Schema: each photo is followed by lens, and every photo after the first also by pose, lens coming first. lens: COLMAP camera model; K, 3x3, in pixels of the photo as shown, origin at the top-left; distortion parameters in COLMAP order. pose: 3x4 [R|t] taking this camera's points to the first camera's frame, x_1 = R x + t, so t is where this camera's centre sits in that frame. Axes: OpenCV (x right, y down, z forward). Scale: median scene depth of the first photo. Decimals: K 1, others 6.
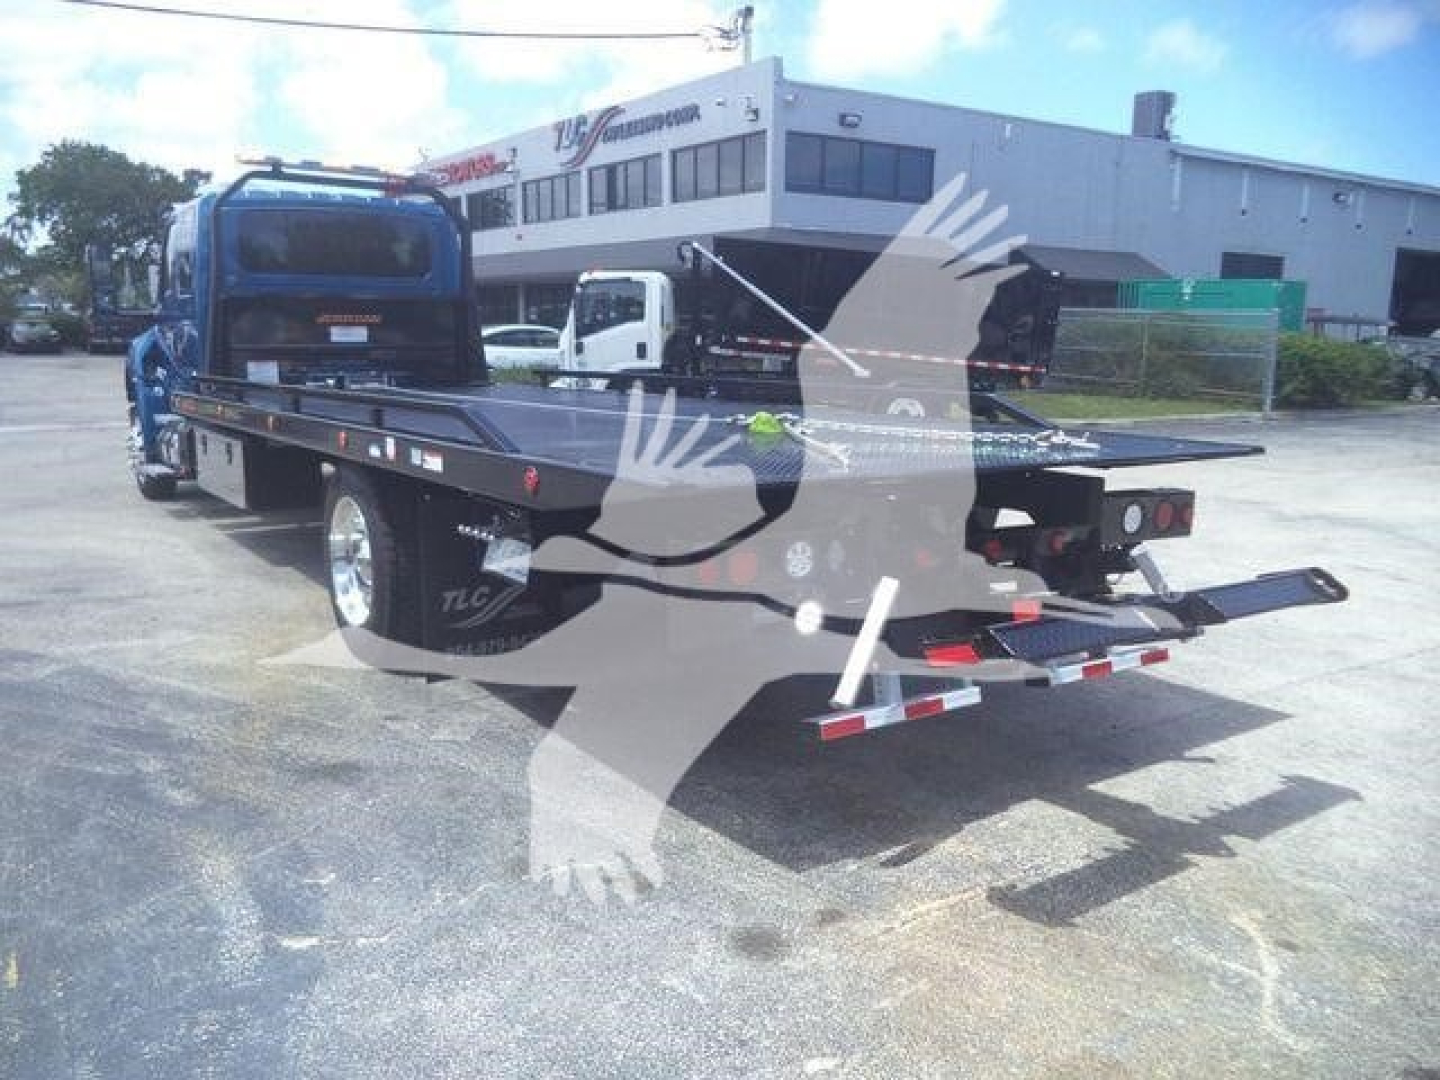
lens RADIAL K [[1175.9, 0, 720.0], [0, 1175.9, 540.0], [0, 0, 1]] dist [-0.025546, 0.000501]
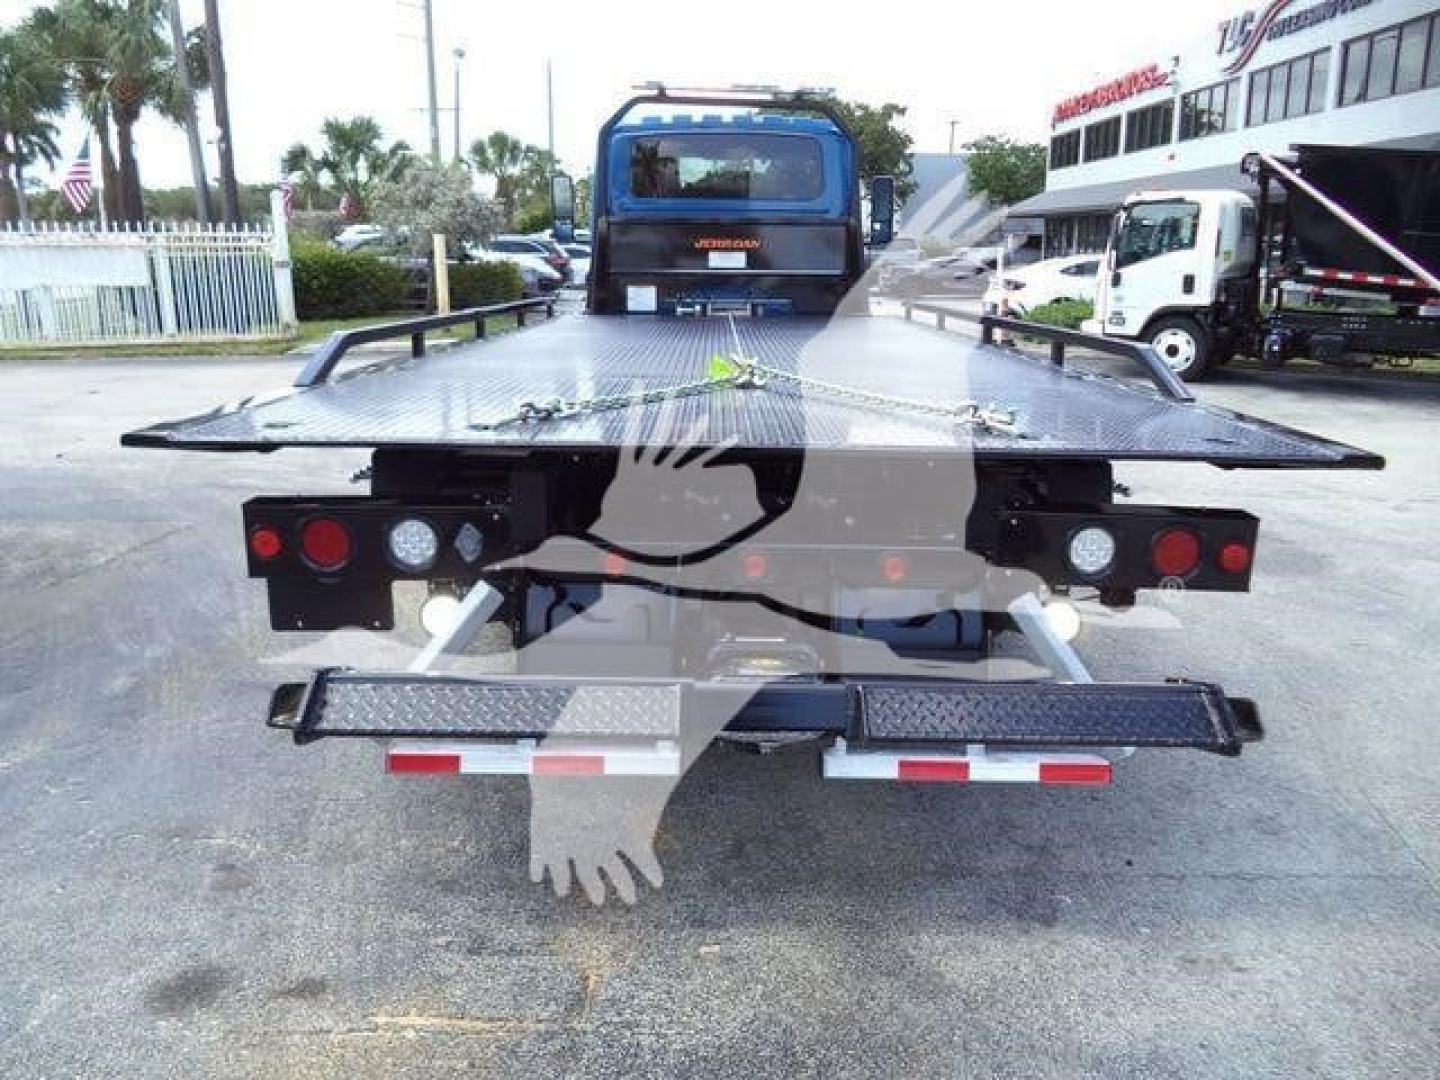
lens RADIAL K [[1179.6, 0, 720.0], [0, 1179.6, 540.0], [0, 0, 1]] dist [-0.020667, 0.010224]
pose [[0.830850, 0.131528, -0.540729, 0.096939], [-0.101200, 0.991177, 0.085598, -0.010663], [0.547217, -0.016398, 0.836830, 0.065948]]
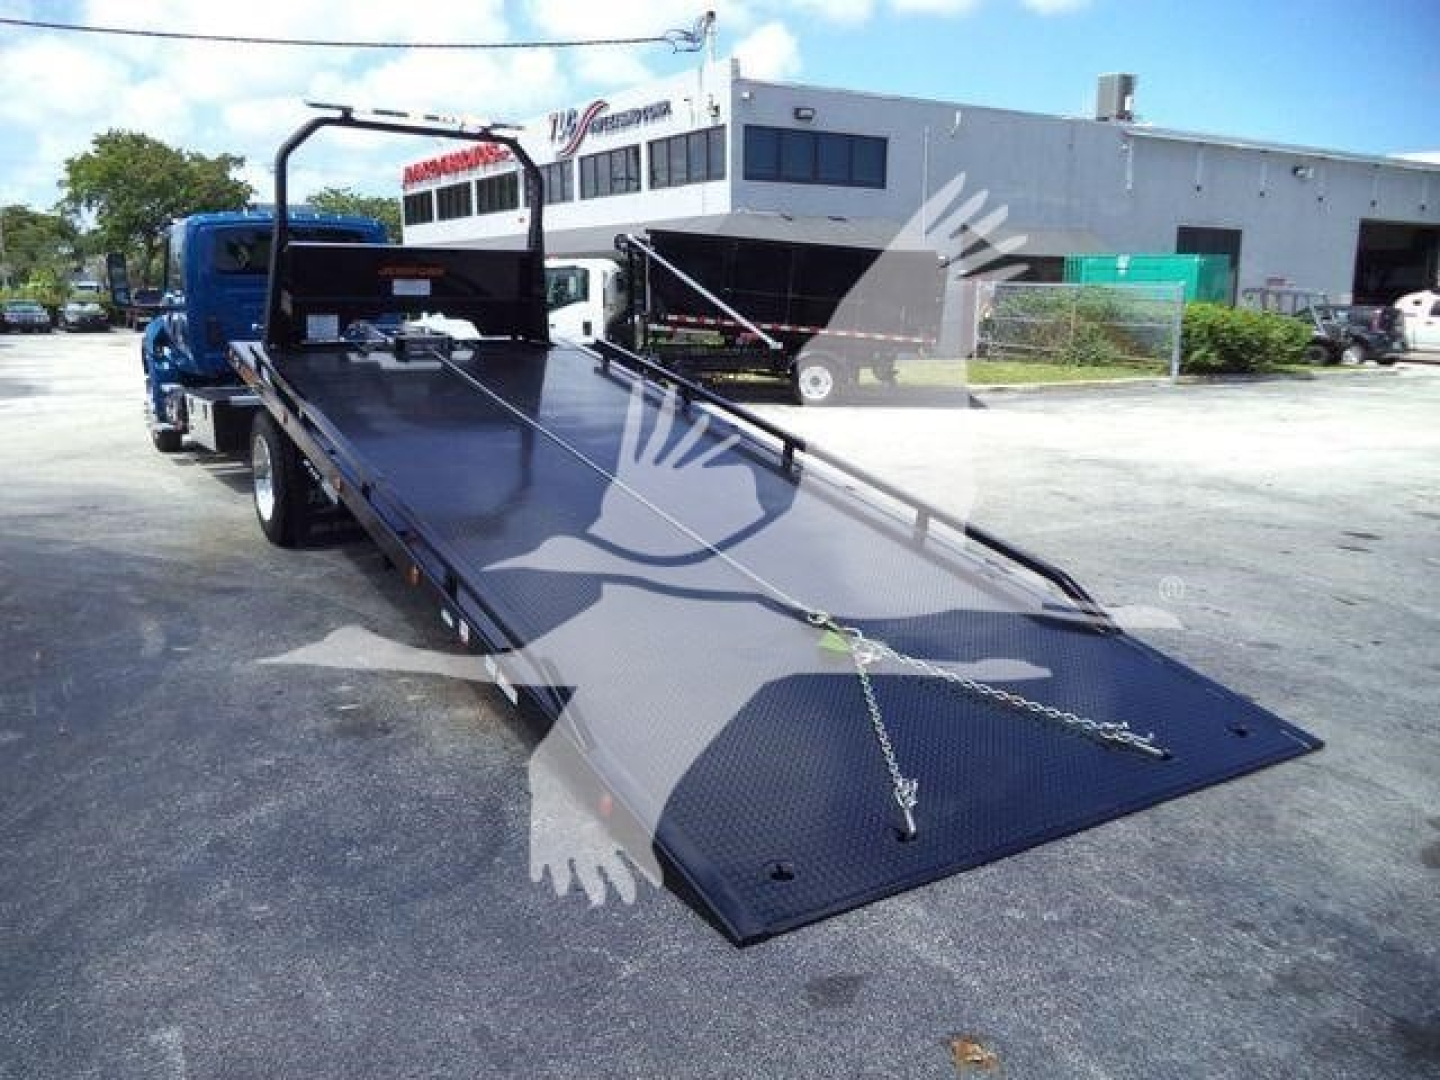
lens RADIAL K [[1179.6, 0, 720.0], [0, 1179.6, 540.0], [0, 0, 1]] dist [-0.020667, 0.010224]
pose [[0.999150, -0.001504, -0.041188, 0.079037], [0.002494, 0.999709, 0.023987, 0.014972], [0.041140, -0.024069, 0.998863, -0.117520]]
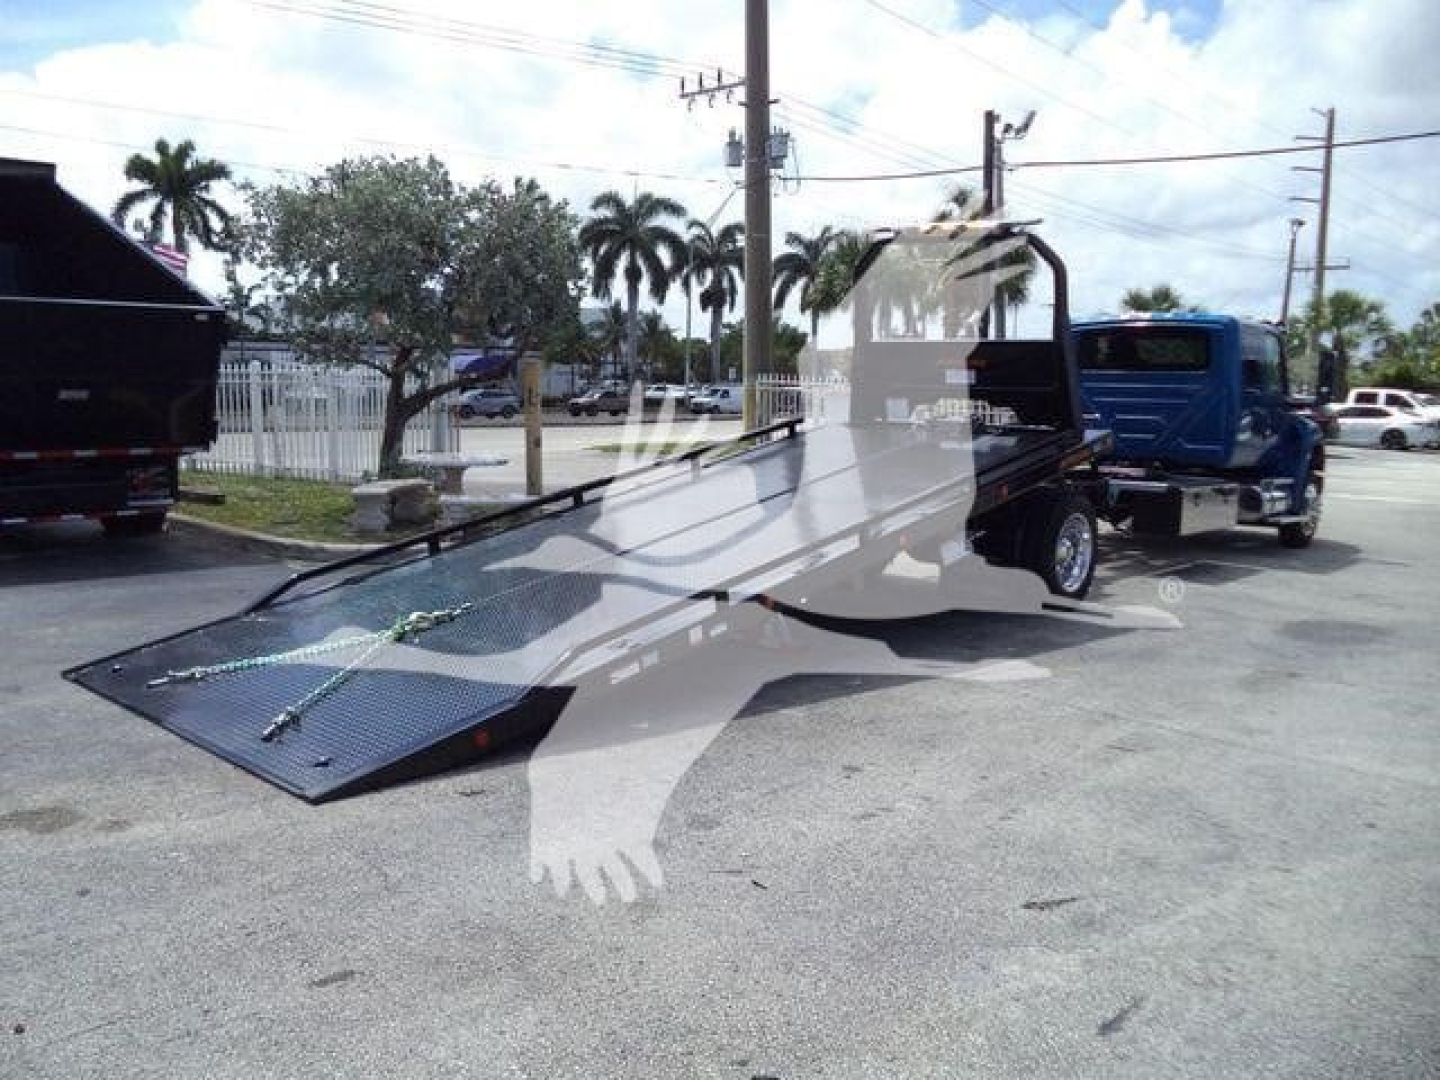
lens RADIAL K [[1179.6, 0, 720.0], [0, 1179.6, 540.0], [0, 0, 1]] dist [-0.020667, 0.010224]
pose [[0.229804, 0.120408, -0.965760, 0.366195], [-0.194874, 0.977914, 0.075553, -0.016109], [0.953527, 0.170839, 0.248193, 0.086173]]
